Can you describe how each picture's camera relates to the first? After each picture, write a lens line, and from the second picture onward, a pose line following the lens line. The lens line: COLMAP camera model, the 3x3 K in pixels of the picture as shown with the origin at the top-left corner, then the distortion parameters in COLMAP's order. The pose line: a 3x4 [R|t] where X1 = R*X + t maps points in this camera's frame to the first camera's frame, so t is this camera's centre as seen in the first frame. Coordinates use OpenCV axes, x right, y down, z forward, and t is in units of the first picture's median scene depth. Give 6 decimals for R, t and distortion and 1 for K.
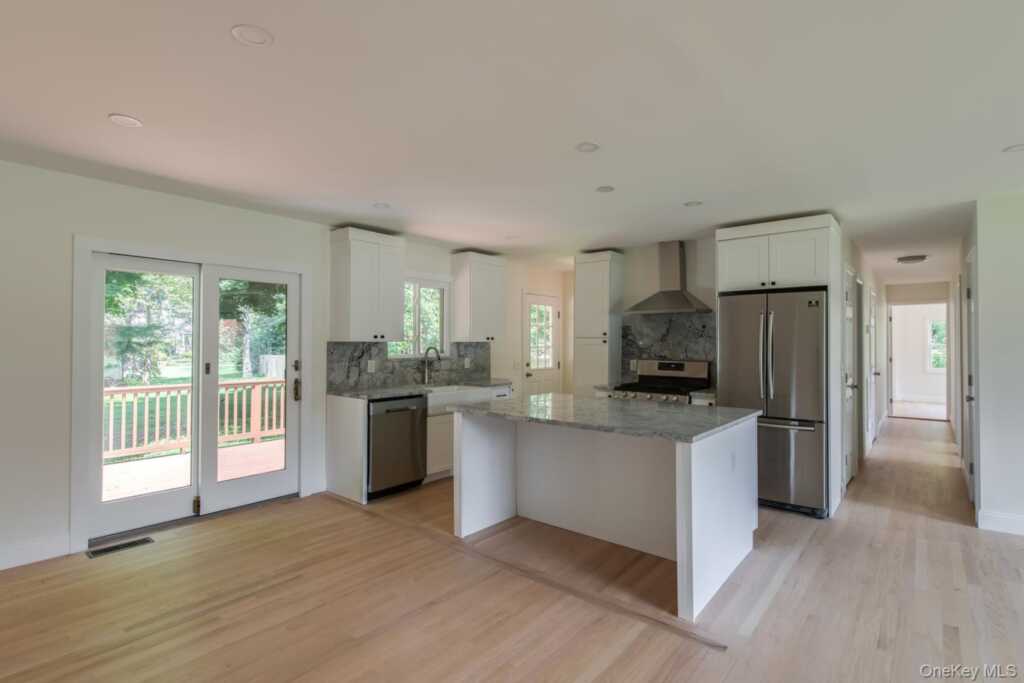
lens RADIAL K [[399.9, 0, 514.0], [0, 399.9, 337.7], [0, 0, 1]] dist [0.009662, -0.000605]
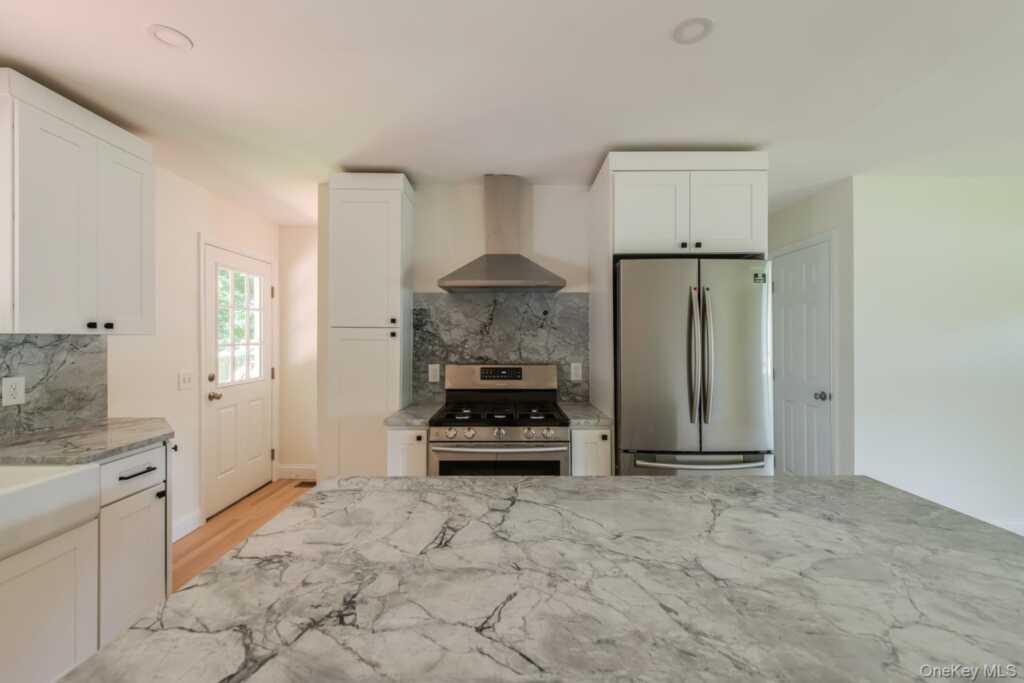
lens RADIAL K [[399.9, 0, 514.0], [0, 399.9, 337.7], [0, 0, 1]] dist [0.009662, -0.000605]
pose [[0.765368, -0.000489, 0.643592, -0.003375], [-0.007062, 0.999933, 0.009158, 0.008006], [-0.643554, -0.011554, 0.765314, 0.465957]]
